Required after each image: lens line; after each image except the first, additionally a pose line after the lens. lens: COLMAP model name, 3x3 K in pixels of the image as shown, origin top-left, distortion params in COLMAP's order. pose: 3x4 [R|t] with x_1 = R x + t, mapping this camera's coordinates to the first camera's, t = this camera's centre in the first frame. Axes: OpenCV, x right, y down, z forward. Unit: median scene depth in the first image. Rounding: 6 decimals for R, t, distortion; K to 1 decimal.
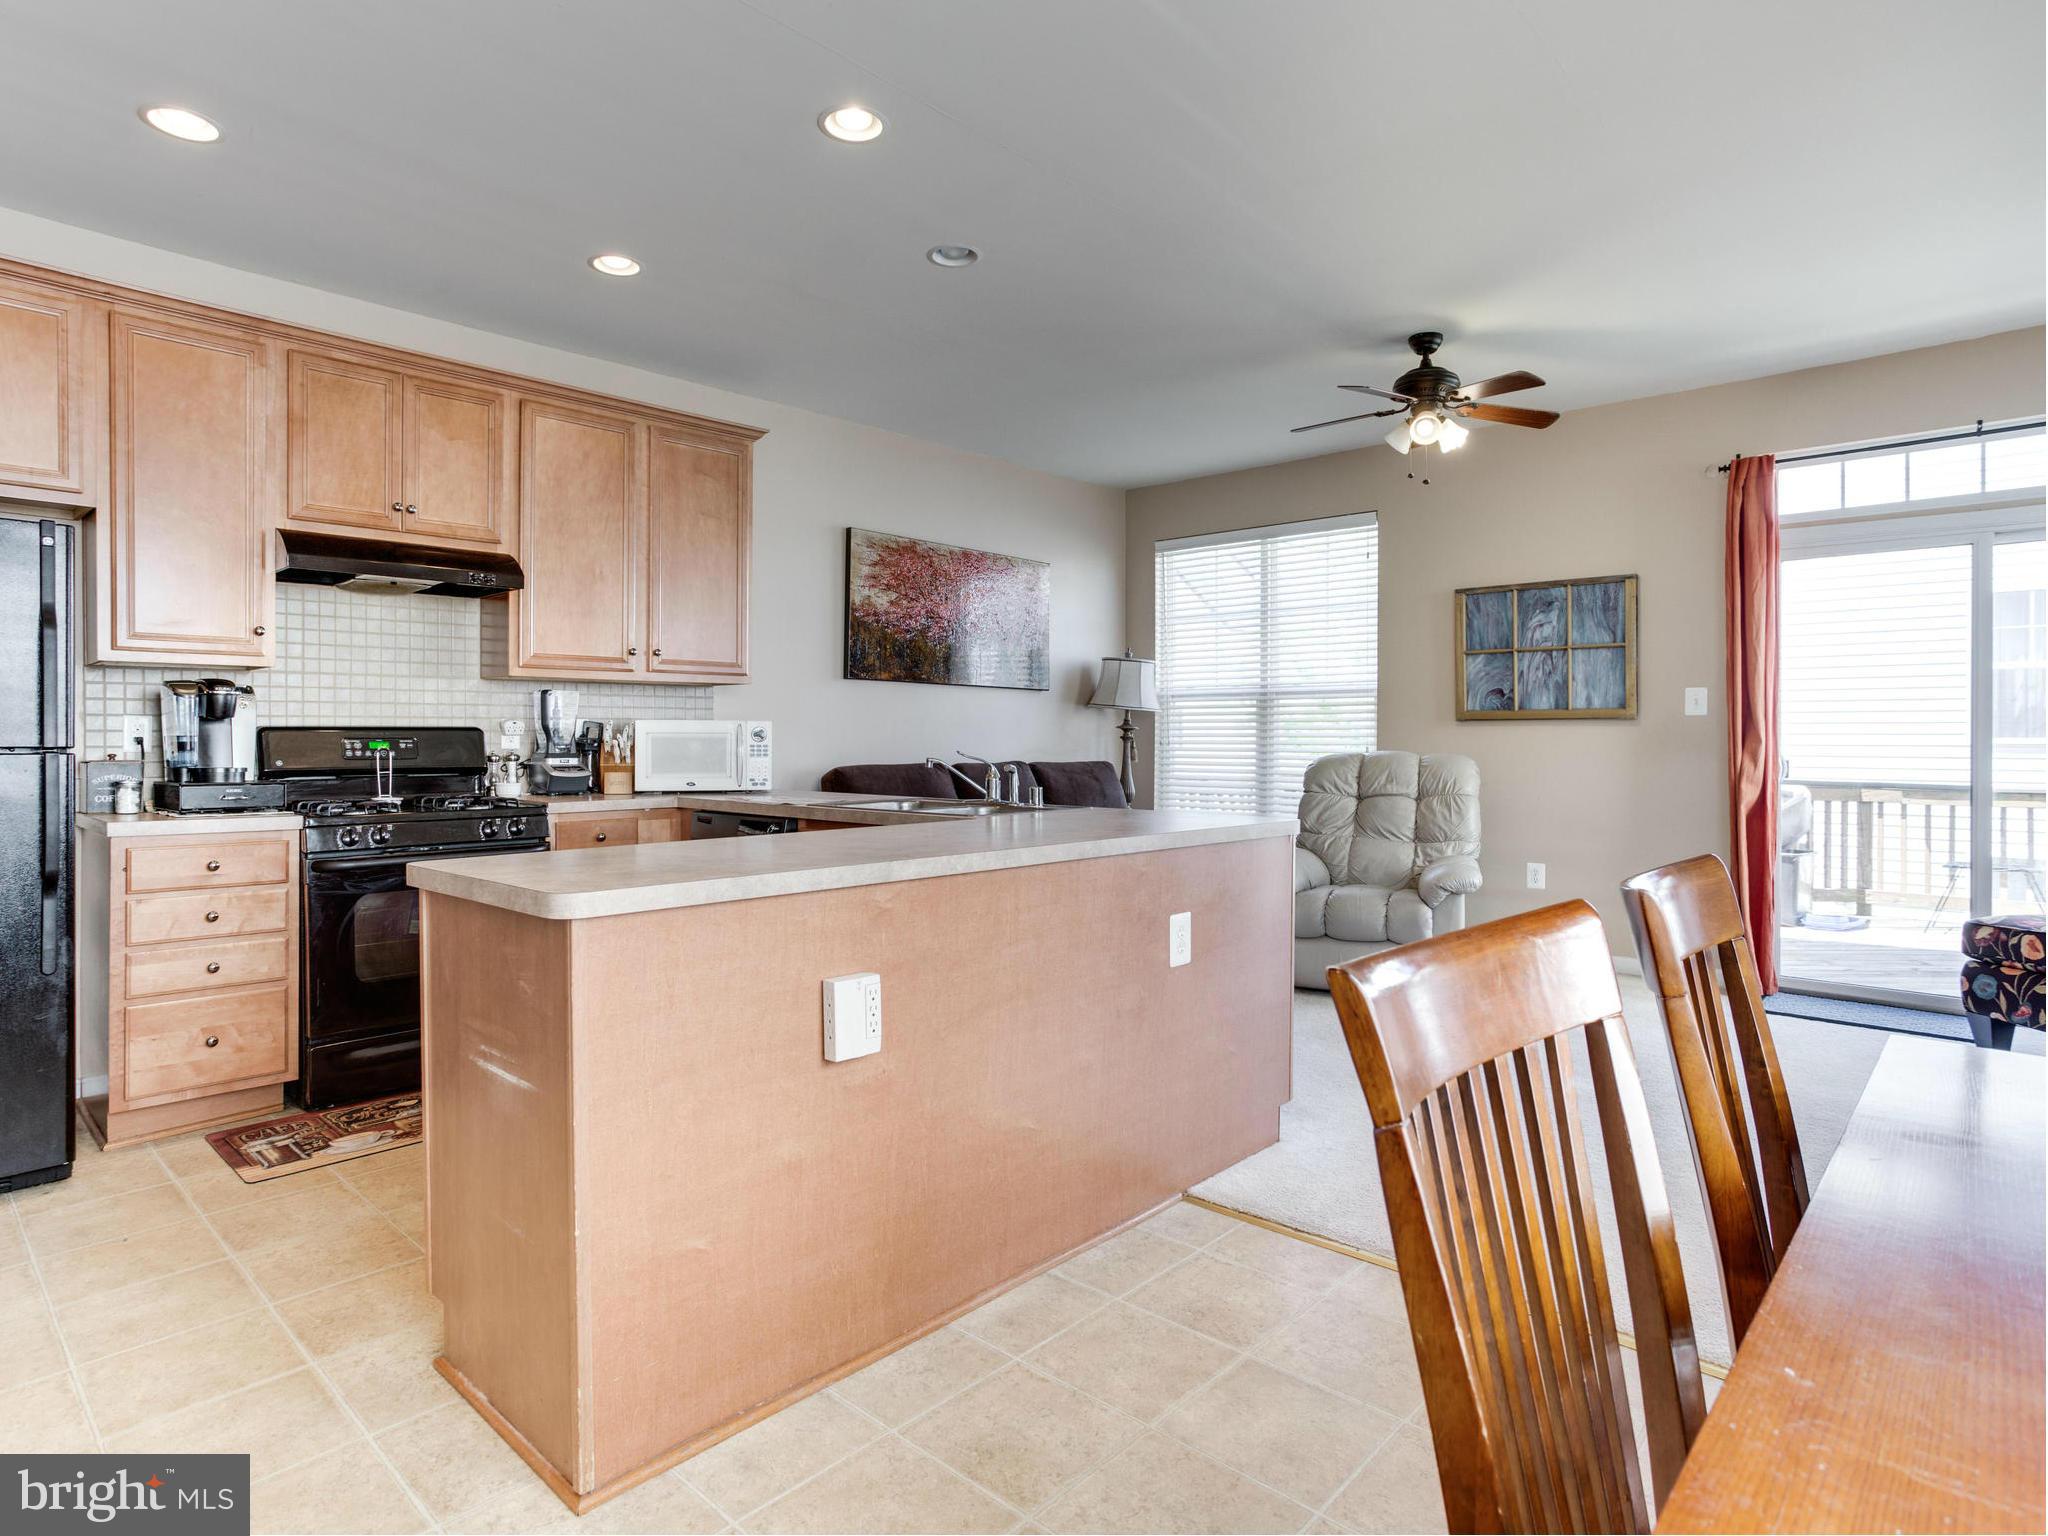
lens RADIAL K [[1125.4, 0, 1037.1], [0, 1125.4, 731.0], [0, 0, 1]] dist [-0.052820, 0.031886]
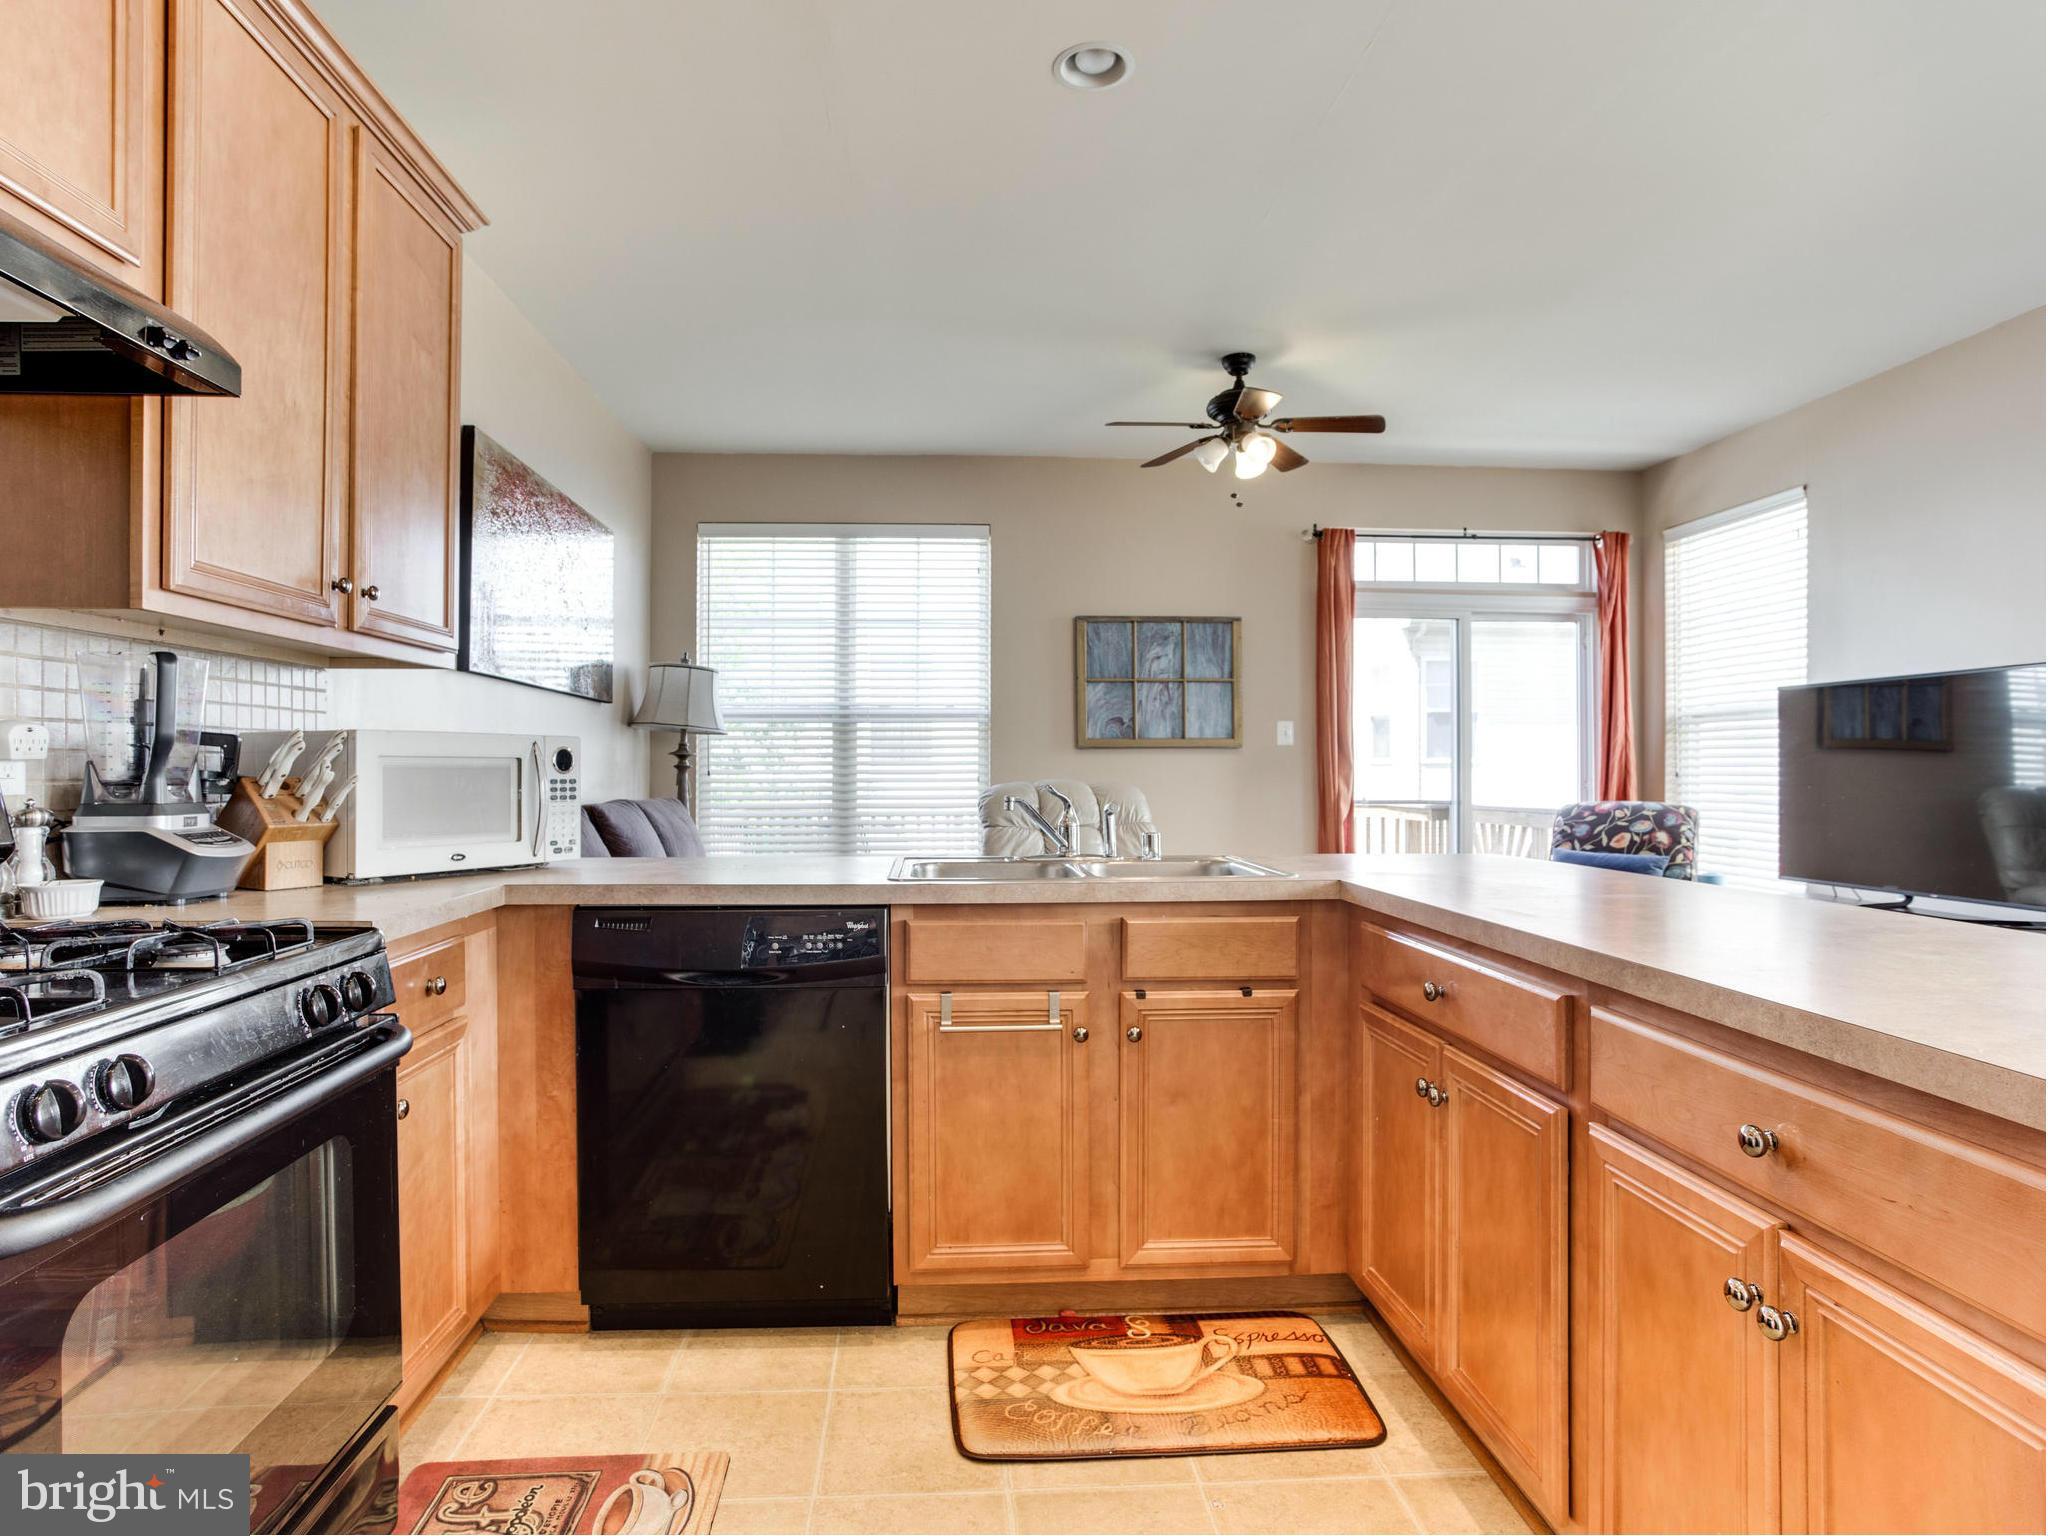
lens RADIAL K [[1125.4, 0, 991.0], [0, 1125.4, 760.9], [0, 0, 1]] dist [-0.052820, 0.031886]
pose [[0.689169, 0.001046, 0.724600, -0.432734], [0.000556, 0.999998, -0.001972, 0.004288], [-0.724600, 0.001762, 0.689167, 0.391650]]
